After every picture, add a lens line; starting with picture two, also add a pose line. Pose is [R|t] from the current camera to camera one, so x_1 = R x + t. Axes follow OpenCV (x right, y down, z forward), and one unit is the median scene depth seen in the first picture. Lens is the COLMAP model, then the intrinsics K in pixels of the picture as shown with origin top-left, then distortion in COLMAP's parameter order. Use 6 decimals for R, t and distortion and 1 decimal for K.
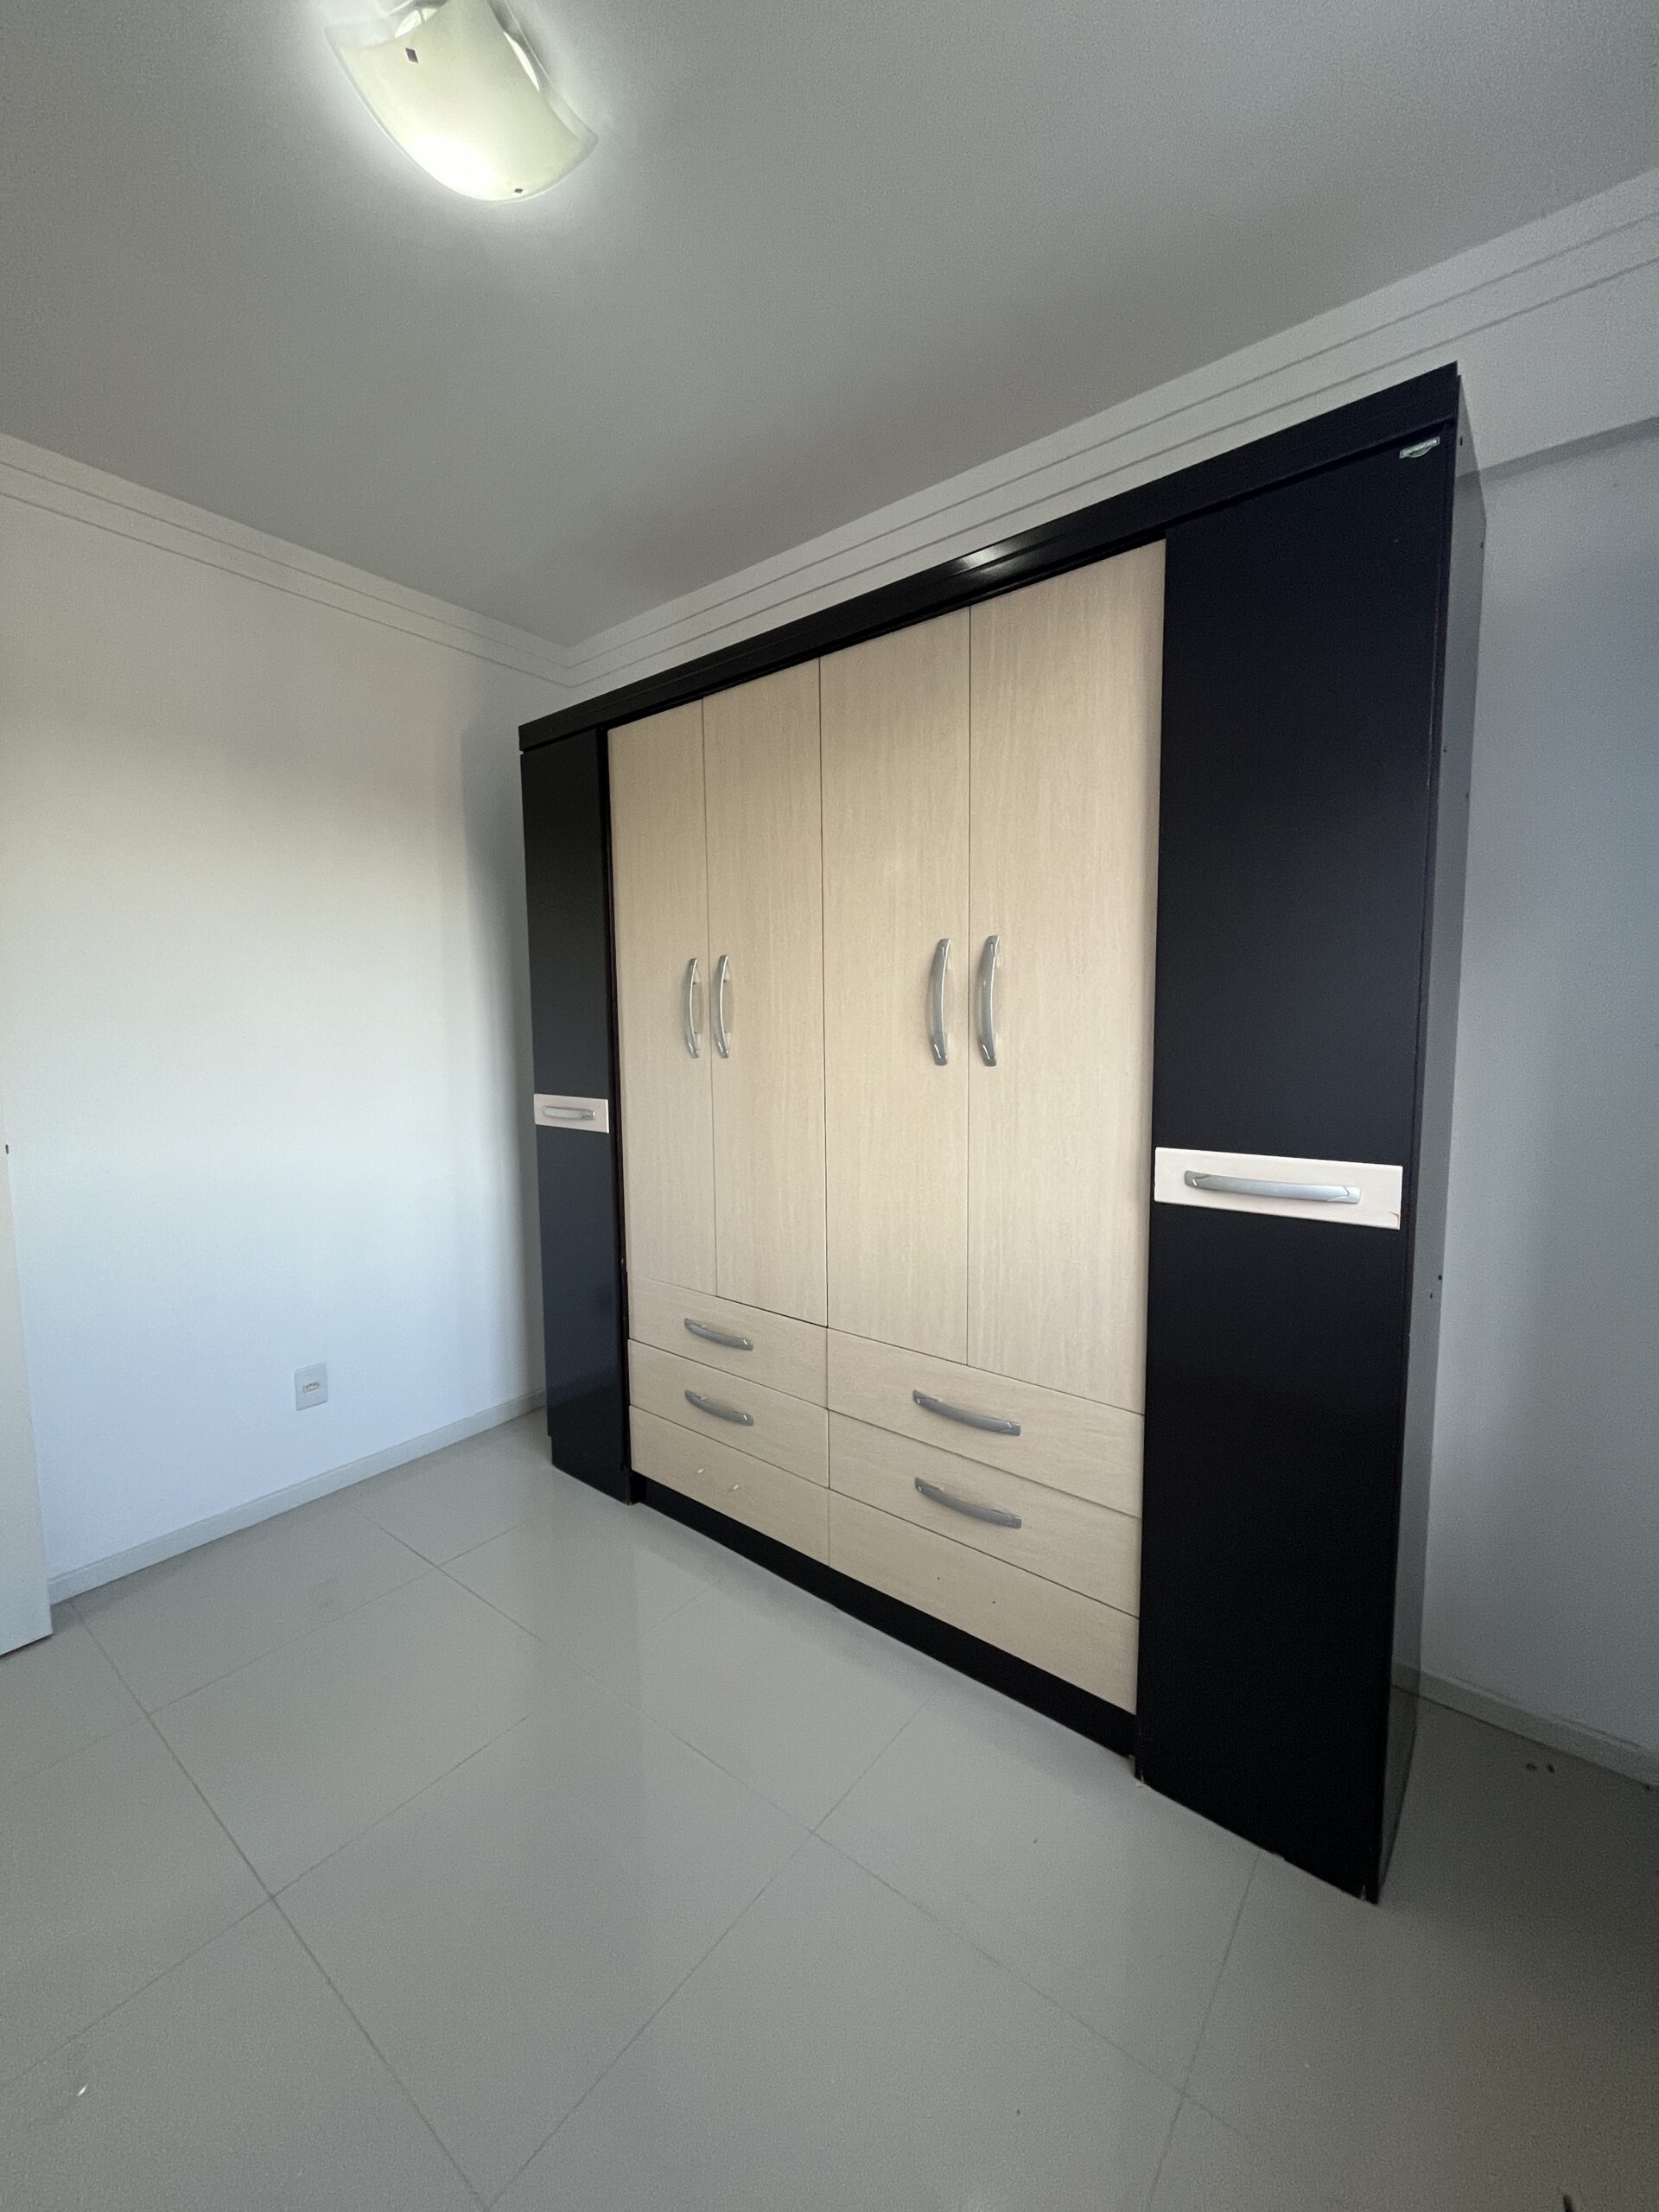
lens RADIAL K [[892.1, 0, 829.5], [0, 892.1, 1106.0], [0, 0, 1]] dist [-0.002164, -0.000219]
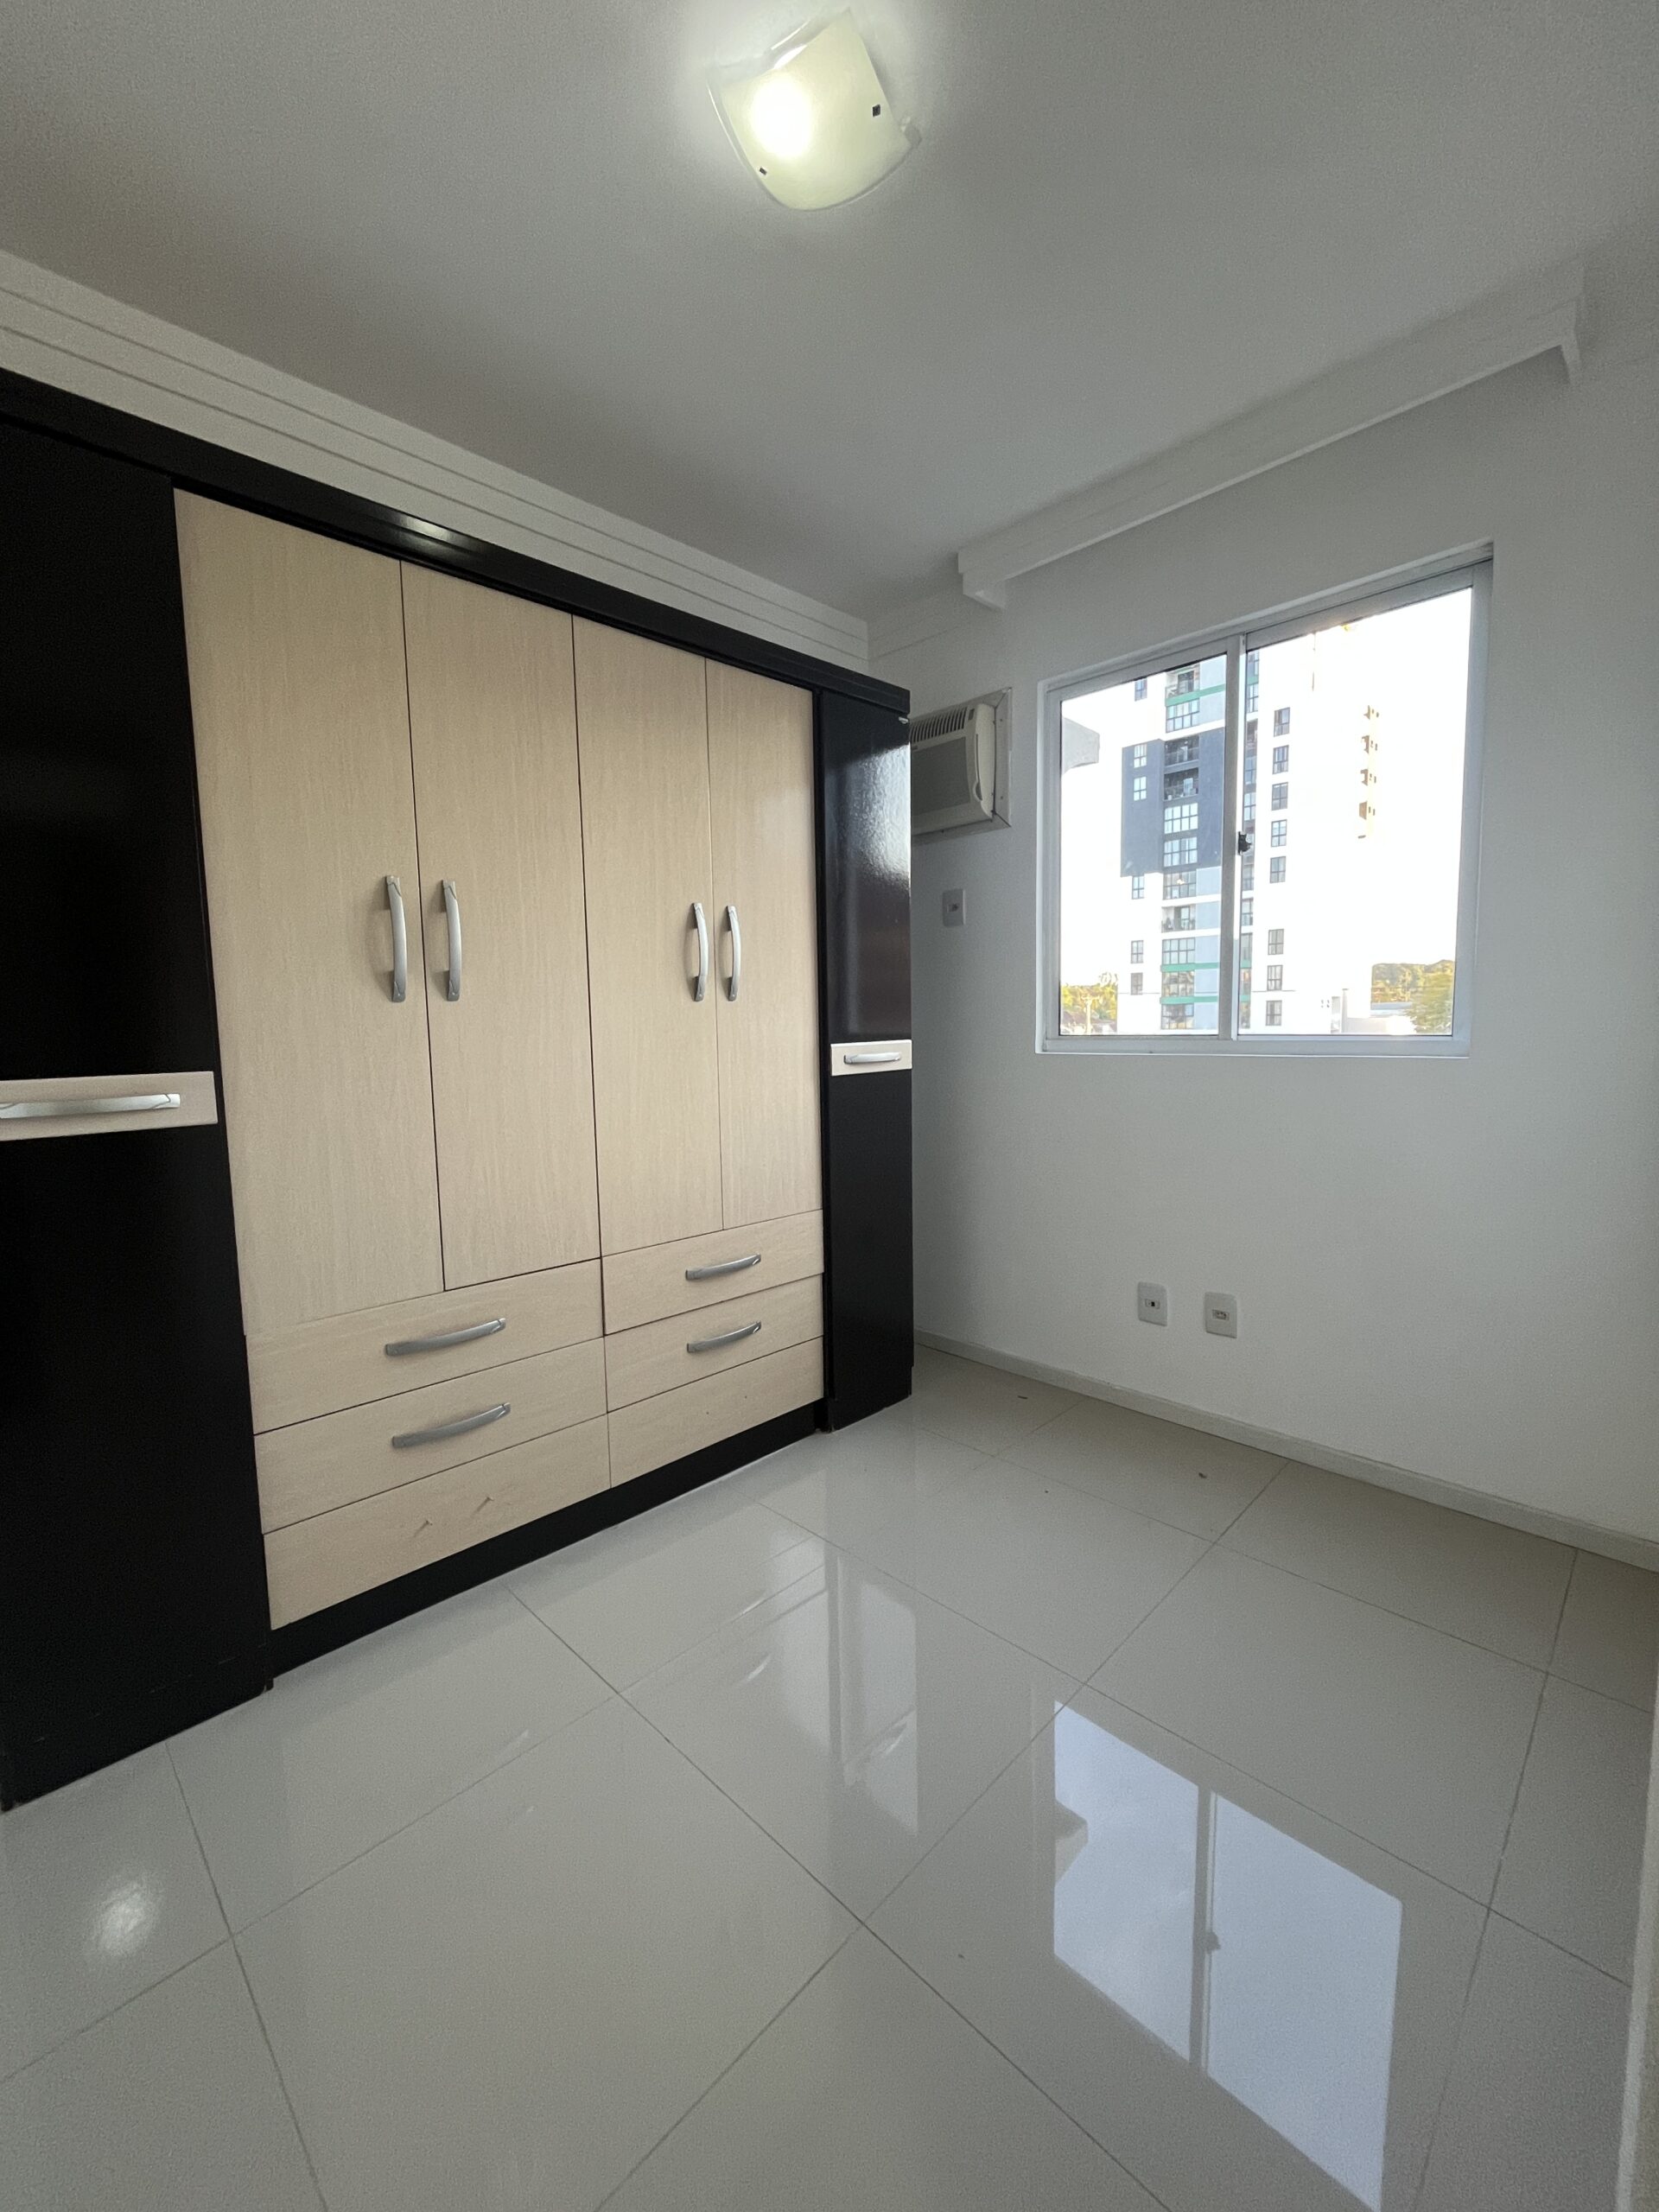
lens RADIAL K [[864.2, 0, 829.5], [0, 864.2, 1106.0], [0, 0, 1]] dist [-0.017120, -0.000006]
pose [[0.128380, -0.090804, 0.987559, -1.115963], [0.118396, 0.990081, 0.075645, 0.032821], [-0.984632, 0.107211, 0.137857, 0.678437]]
